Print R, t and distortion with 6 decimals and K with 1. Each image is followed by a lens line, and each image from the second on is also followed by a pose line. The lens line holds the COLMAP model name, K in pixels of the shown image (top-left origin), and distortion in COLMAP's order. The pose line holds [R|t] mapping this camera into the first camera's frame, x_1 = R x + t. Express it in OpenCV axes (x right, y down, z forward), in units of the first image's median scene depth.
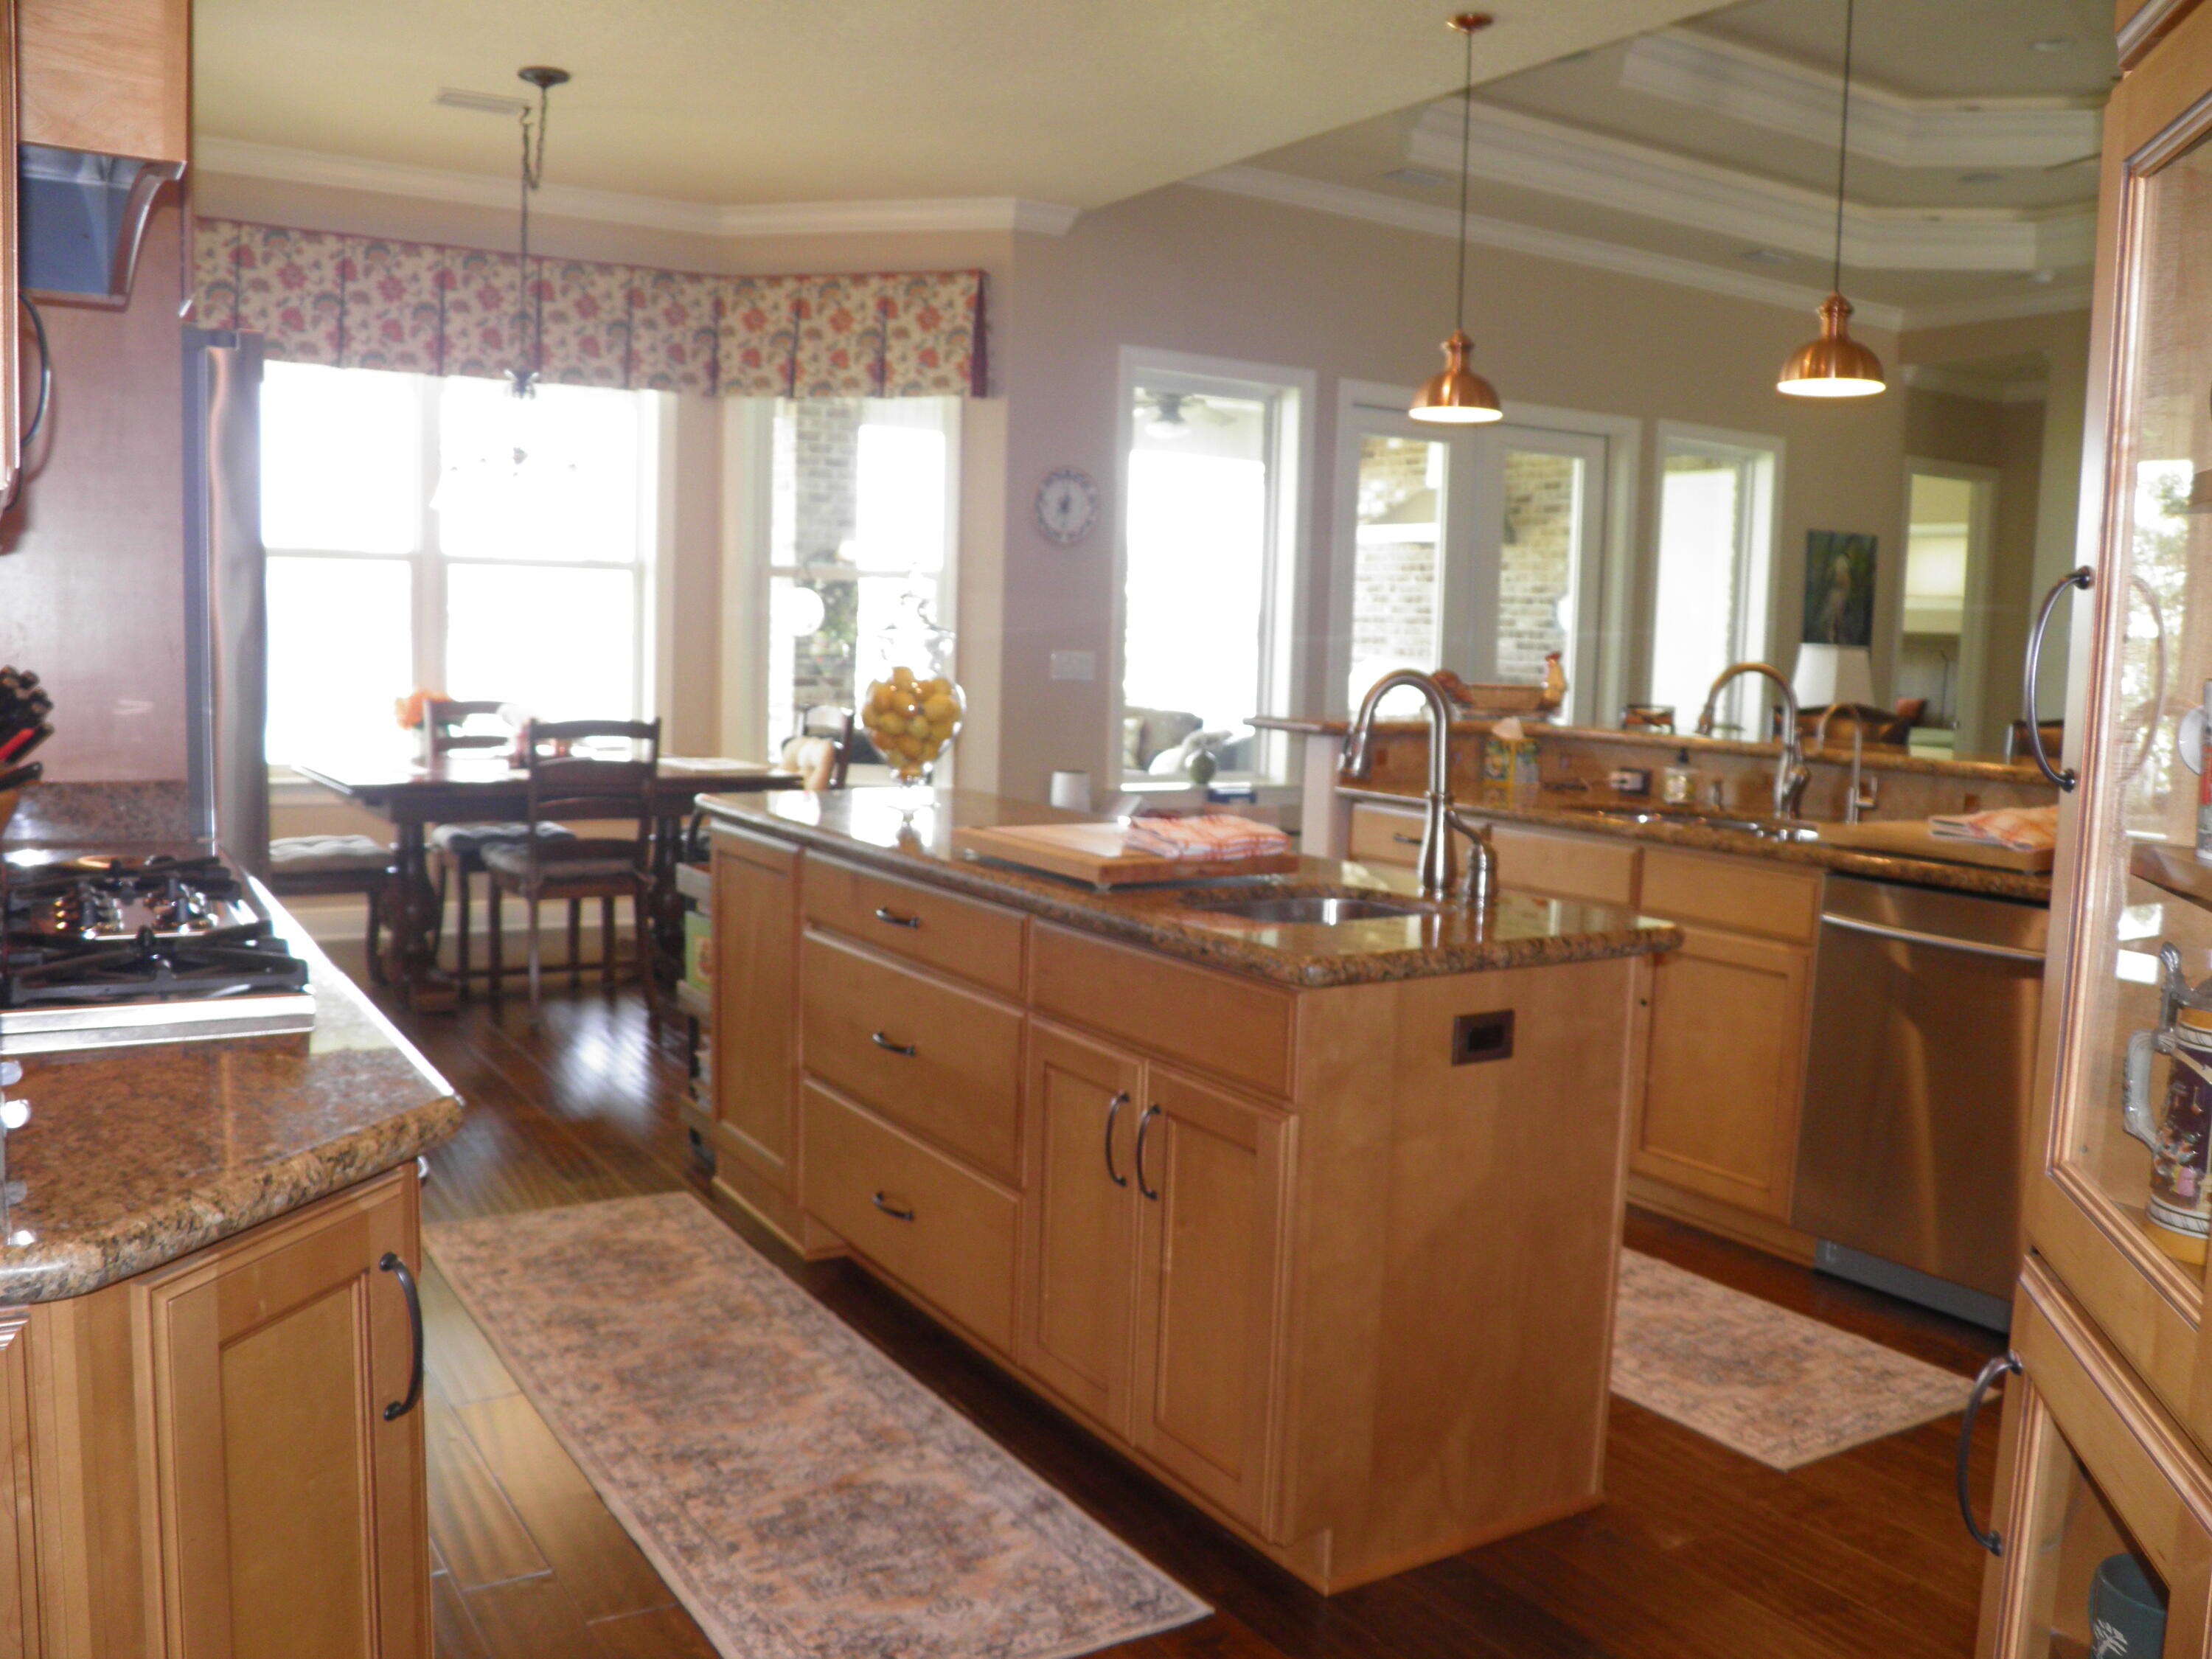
lens RADIAL K [[1843.6, 0, 1106.0], [0, 1843.6, 829.5], [0, 0, 1]] dist [-0.075779, -0.004394]
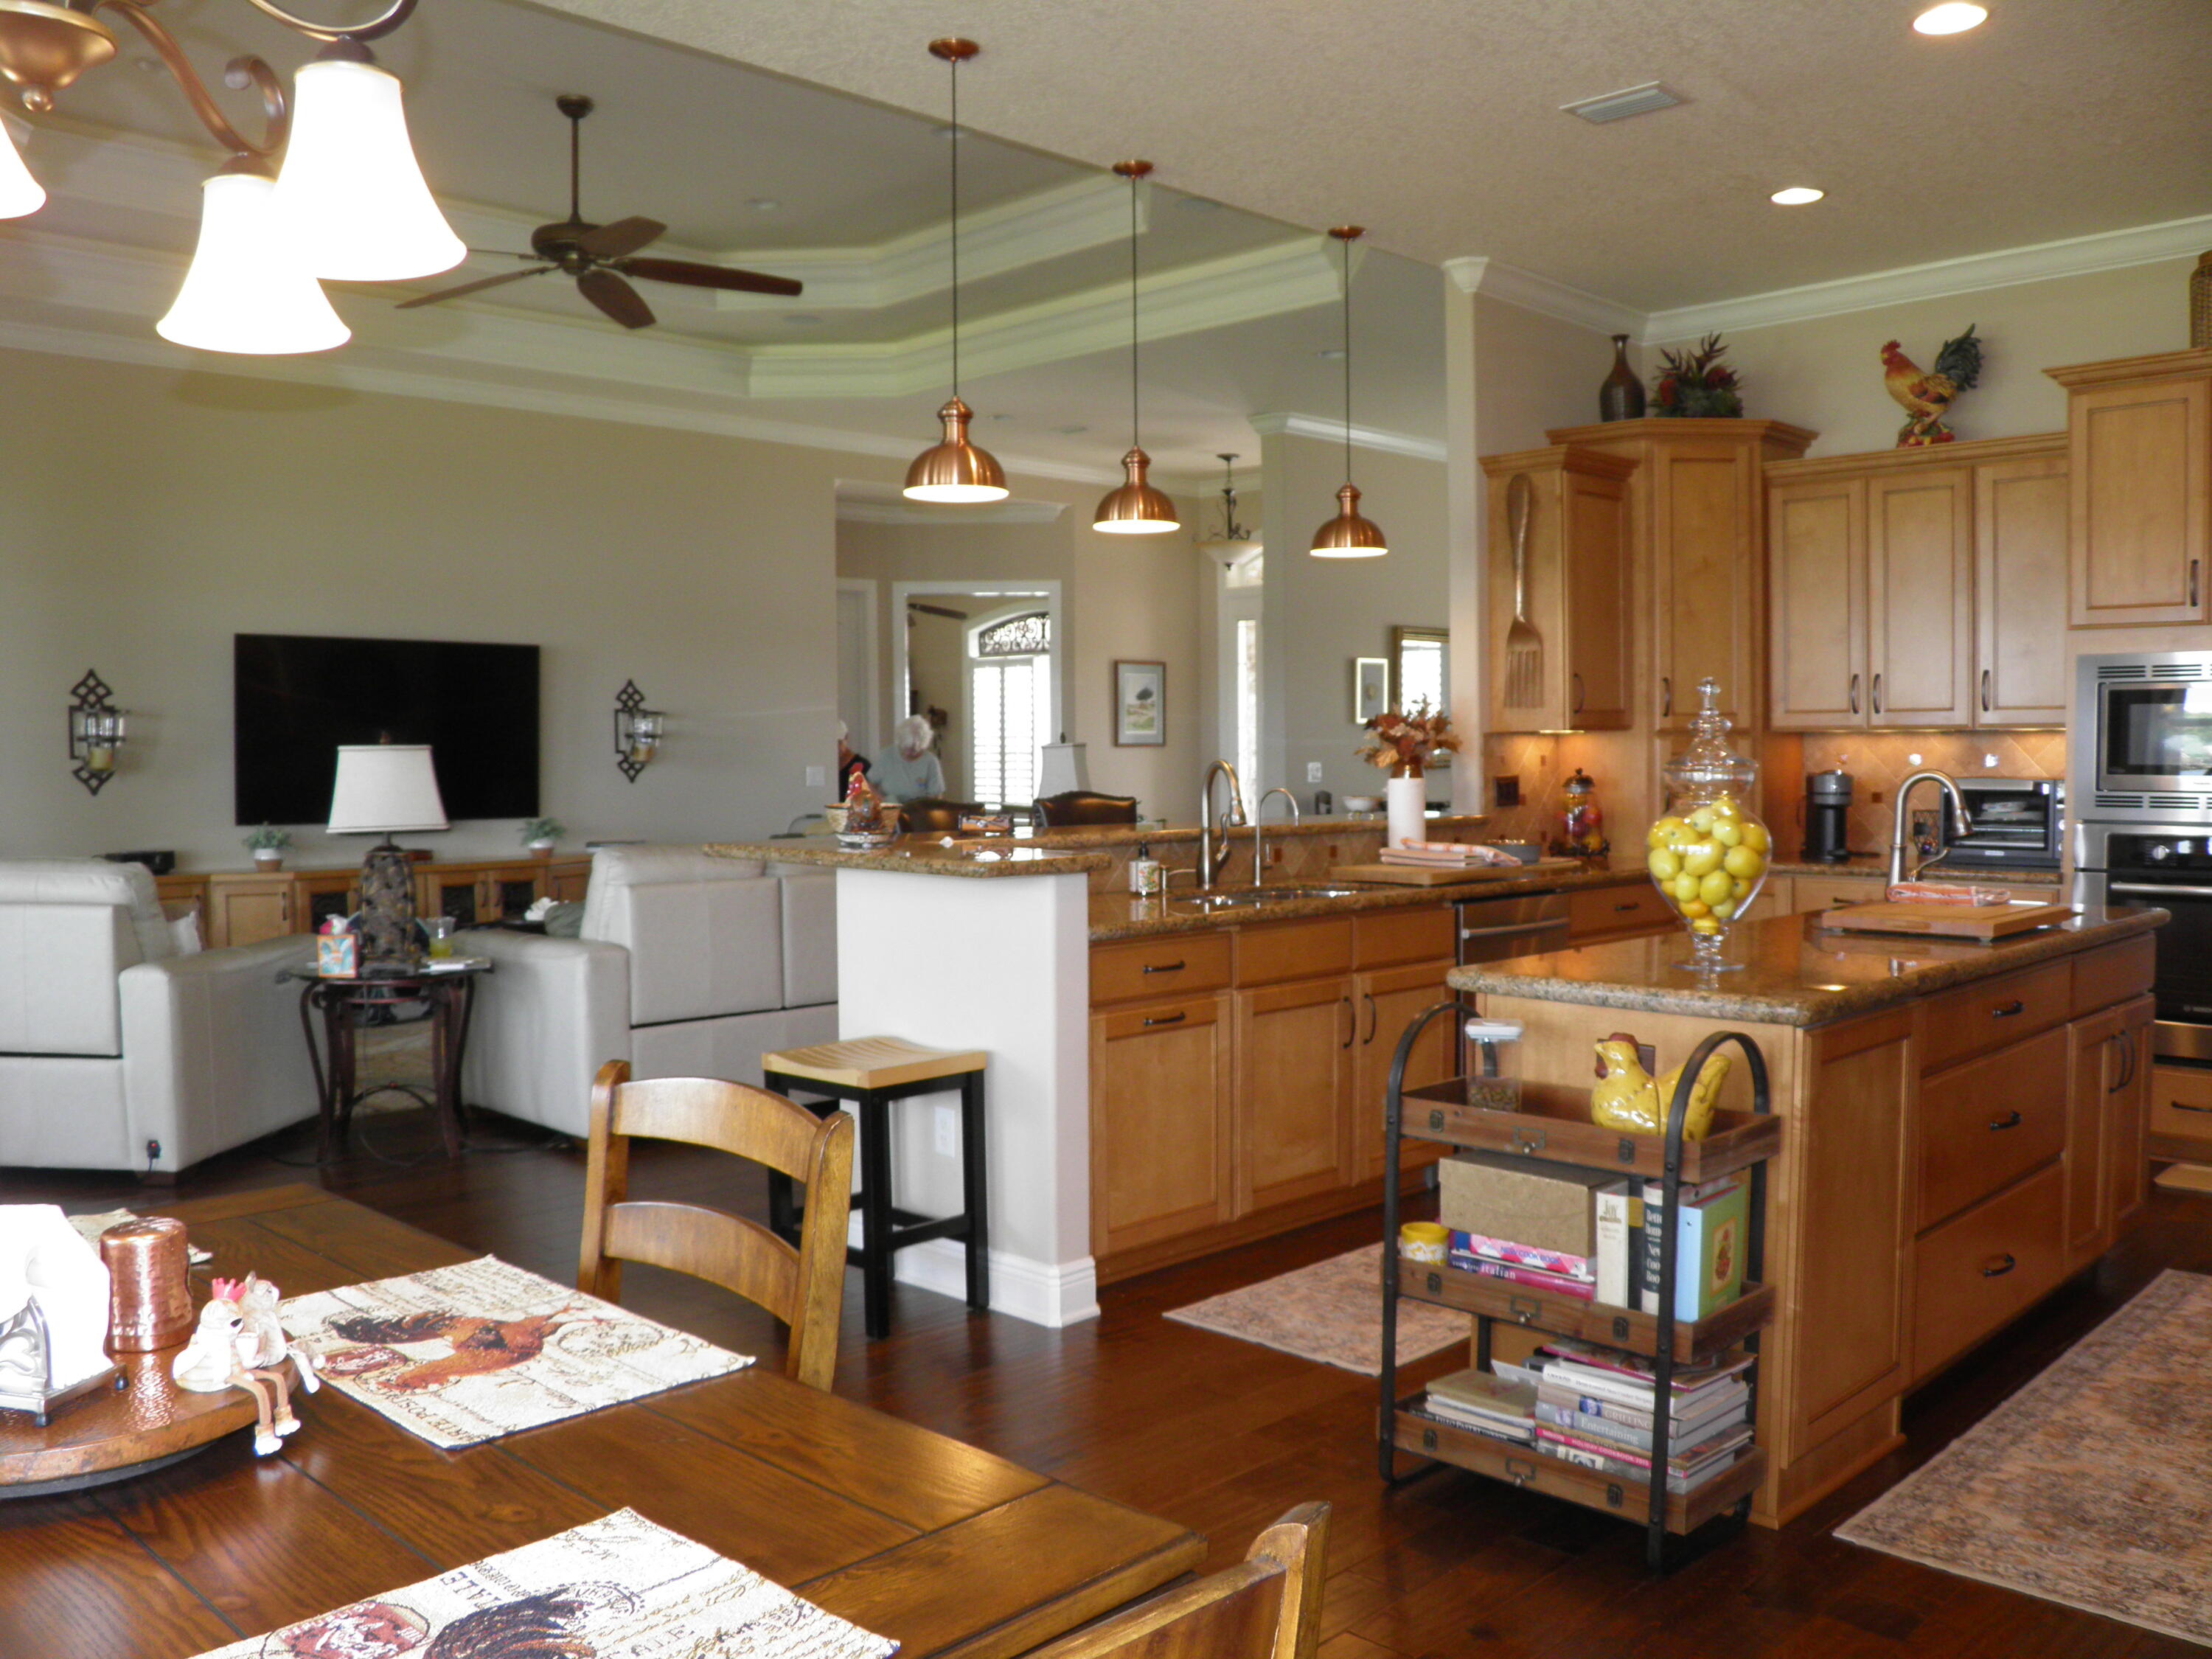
lens RADIAL K [[1843.6, 0, 1106.0], [0, 1843.6, 829.5], [0, 0, 1]] dist [-0.075779, -0.004394]
pose [[-0.227553, -0.043104, 0.972811, -0.884467], [0.129728, 0.988773, 0.074157, -0.157724], [-0.965086, 0.143075, -0.219406, 1.502786]]
